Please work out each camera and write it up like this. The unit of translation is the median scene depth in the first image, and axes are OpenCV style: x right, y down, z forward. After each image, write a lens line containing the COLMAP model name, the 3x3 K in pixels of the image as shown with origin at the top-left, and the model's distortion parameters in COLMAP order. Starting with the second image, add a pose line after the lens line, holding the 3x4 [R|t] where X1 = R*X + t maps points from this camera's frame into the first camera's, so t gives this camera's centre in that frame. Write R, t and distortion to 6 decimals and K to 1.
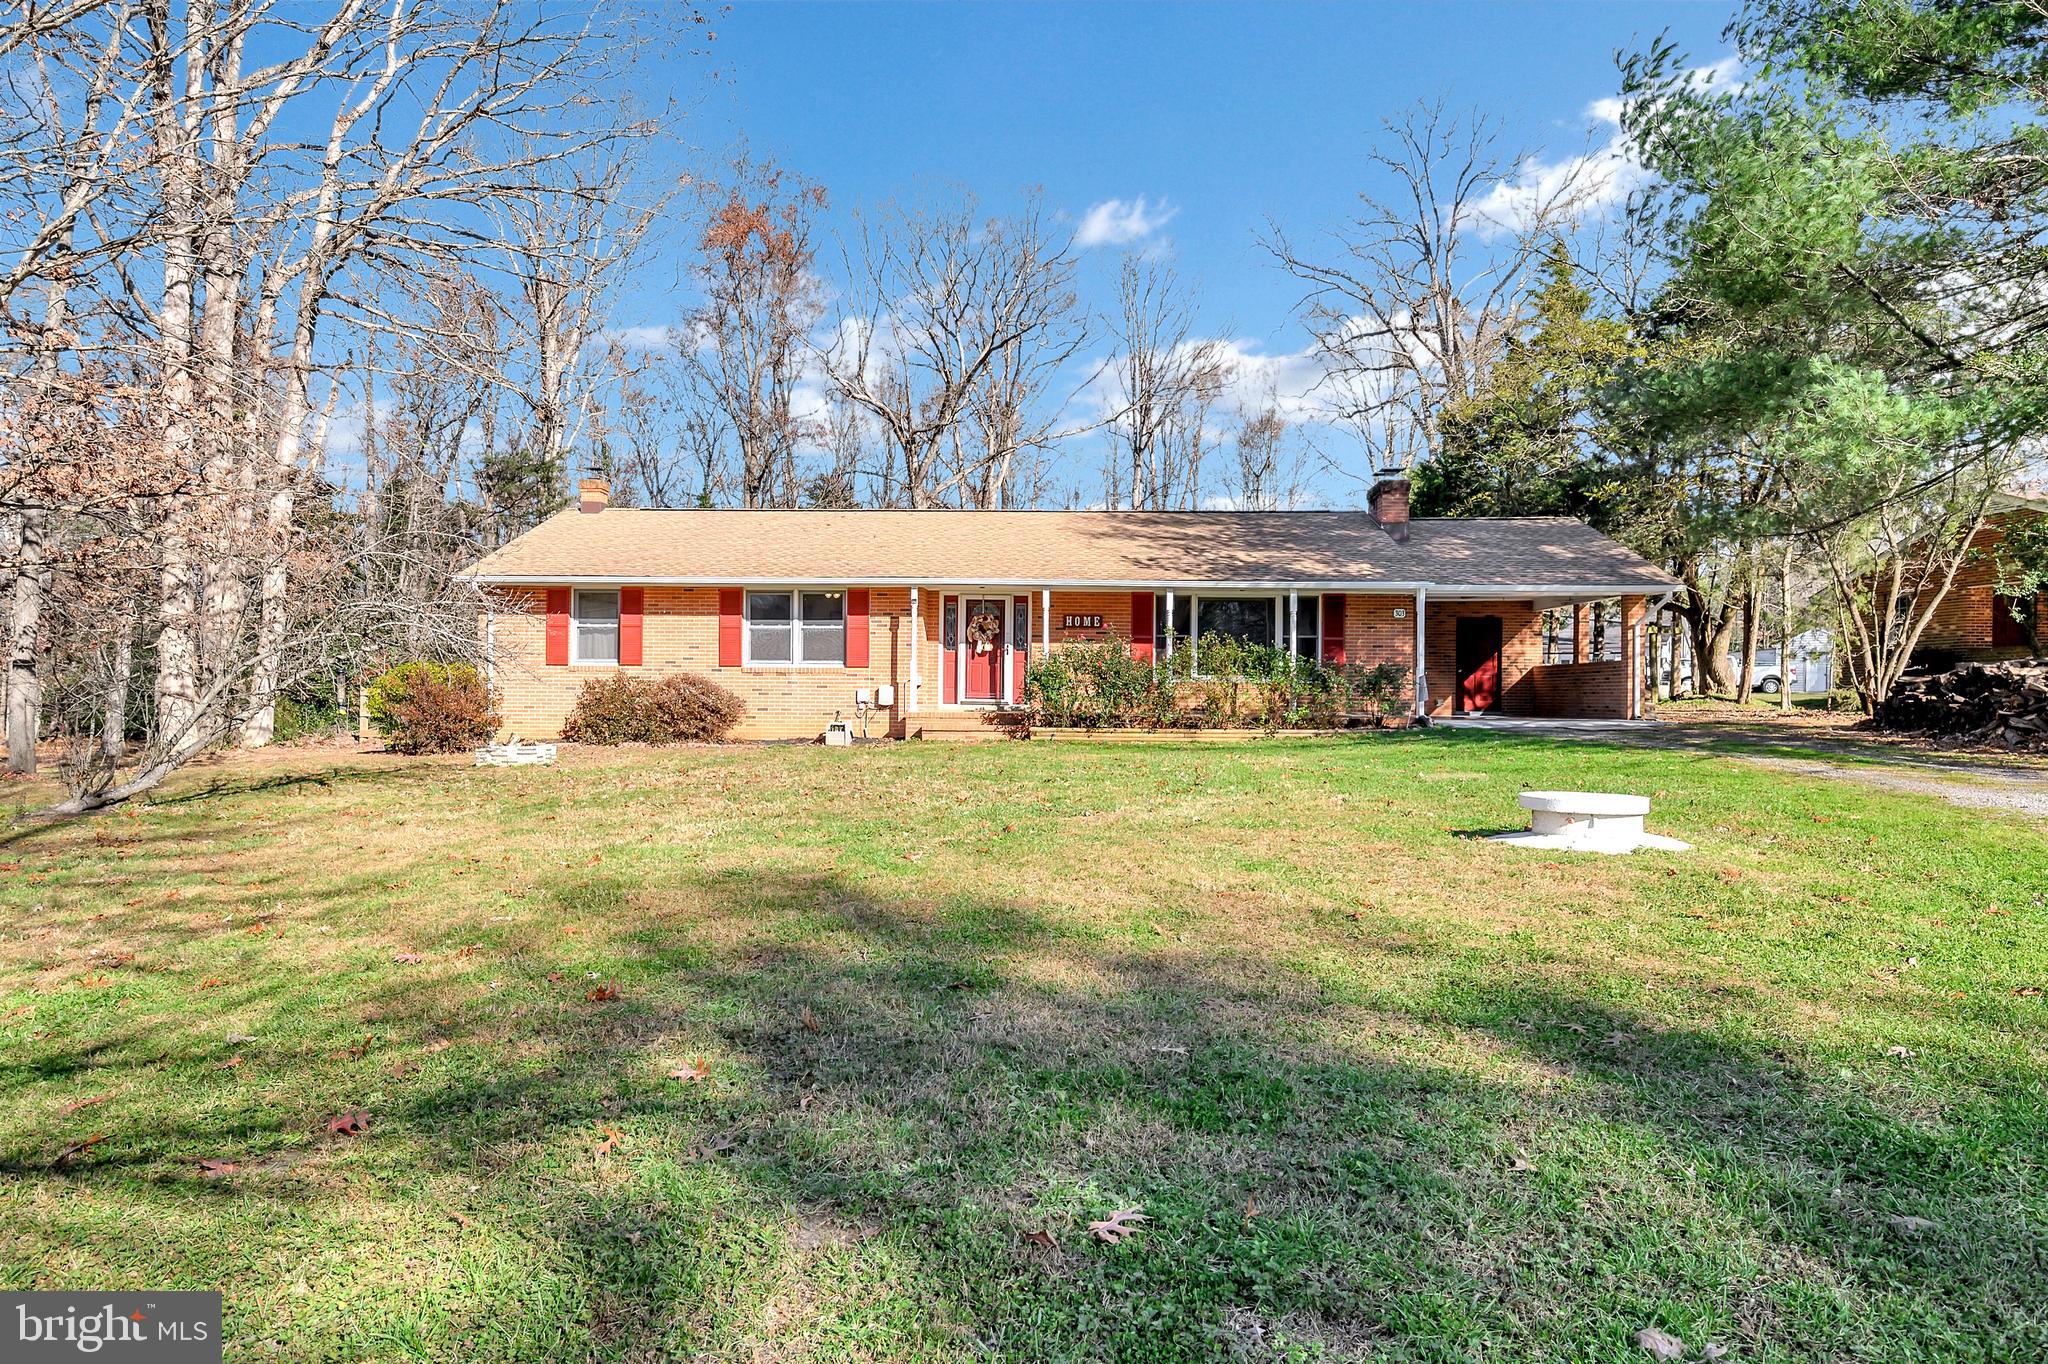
lens RADIAL K [[1249.3, 0, 1022.8], [0, 1249.3, 685.7], [0, 0, 1]] dist [0.014294, 0.000506]
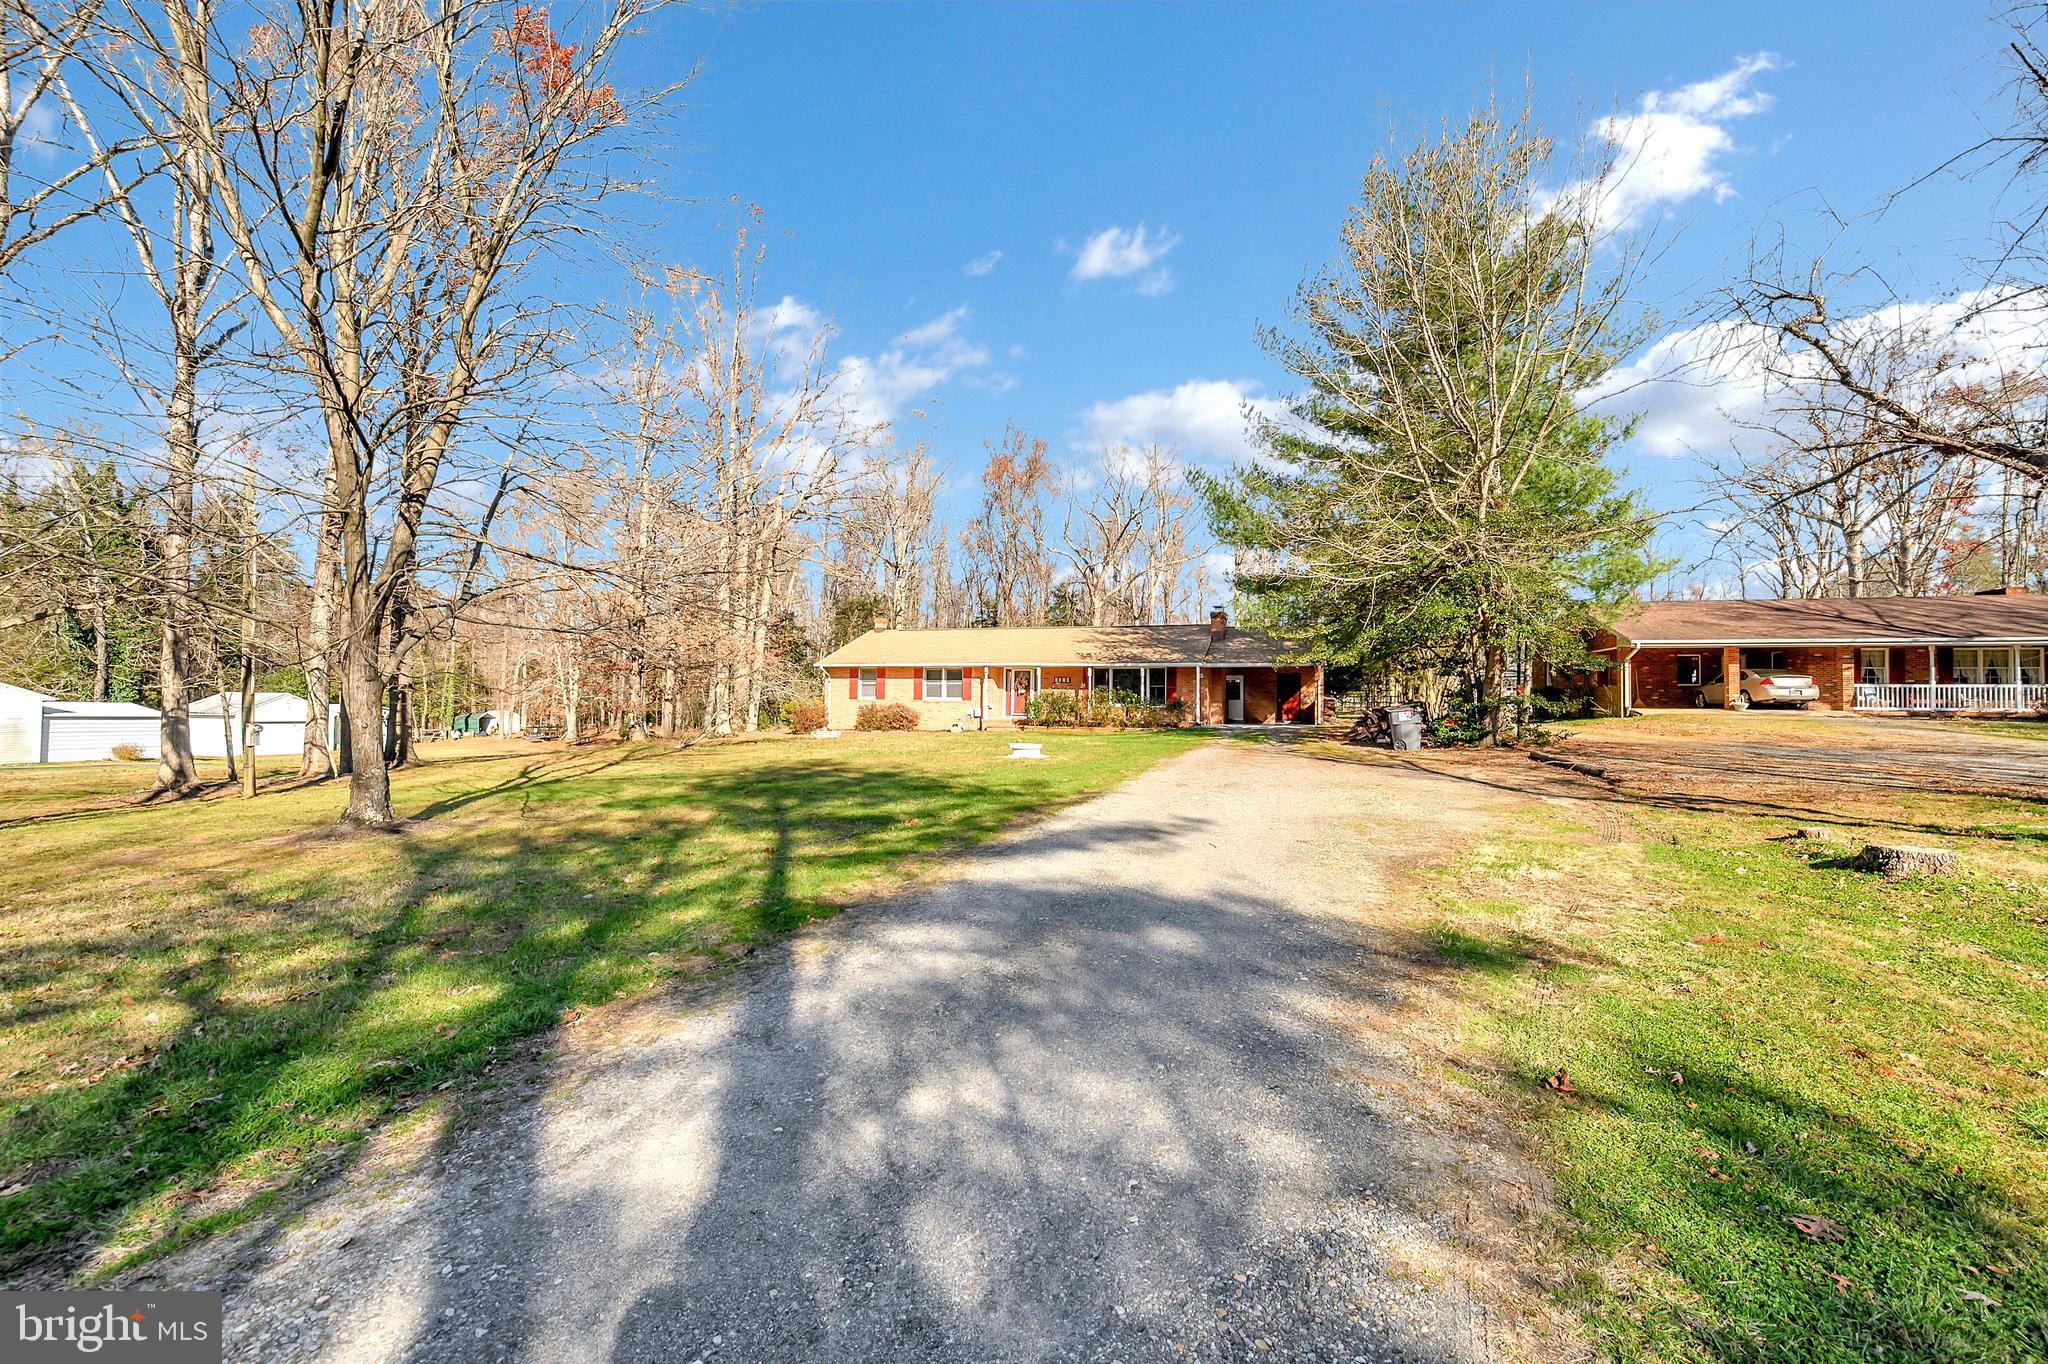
lens RADIAL K [[859.9, 0, 1019.3], [0, 859.9, 683.3], [0, 0, 1]] dist [0.001654, 0.000065]
pose [[0.959586, -0.005735, -0.281356, 0.421146], [-0.000364, 0.999766, -0.021618, -0.011489], [0.281414, 0.020847, 0.959360, -0.535299]]
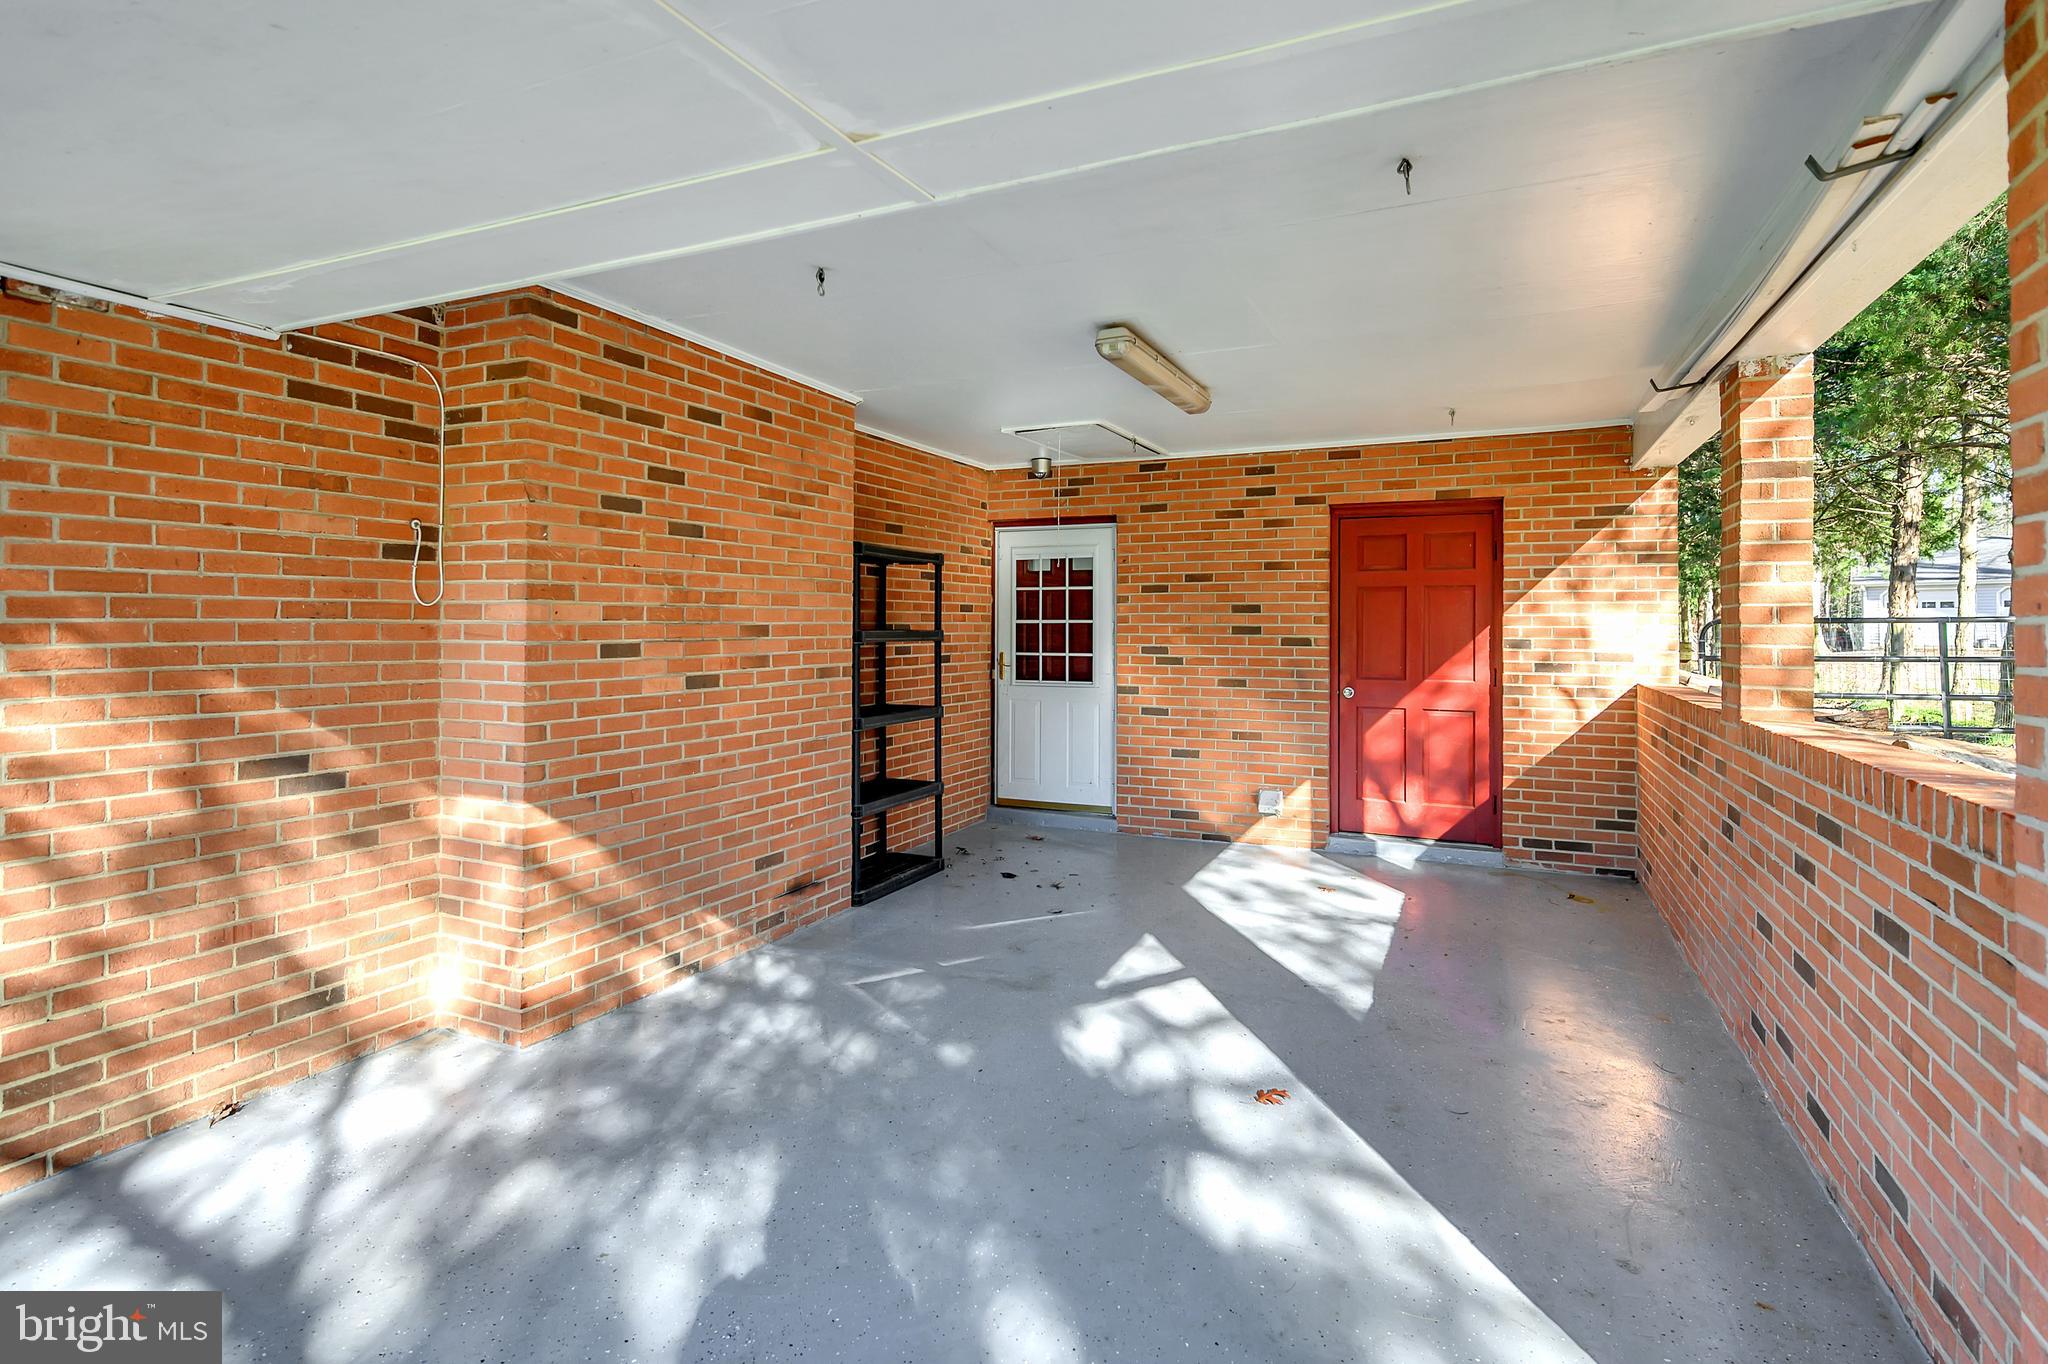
lens RADIAL K [[998.9, 0, 1010.7], [0, 998.9, 613.0], [0, 0, 1]] dist [-0.003909, -0.000062]
pose [[0.931276, -0.005146, -0.364279, 0.451476], [0.003049, 0.999975, -0.006330, -0.035785], [0.364303, 0.004784, 0.931268, 0.950203]]
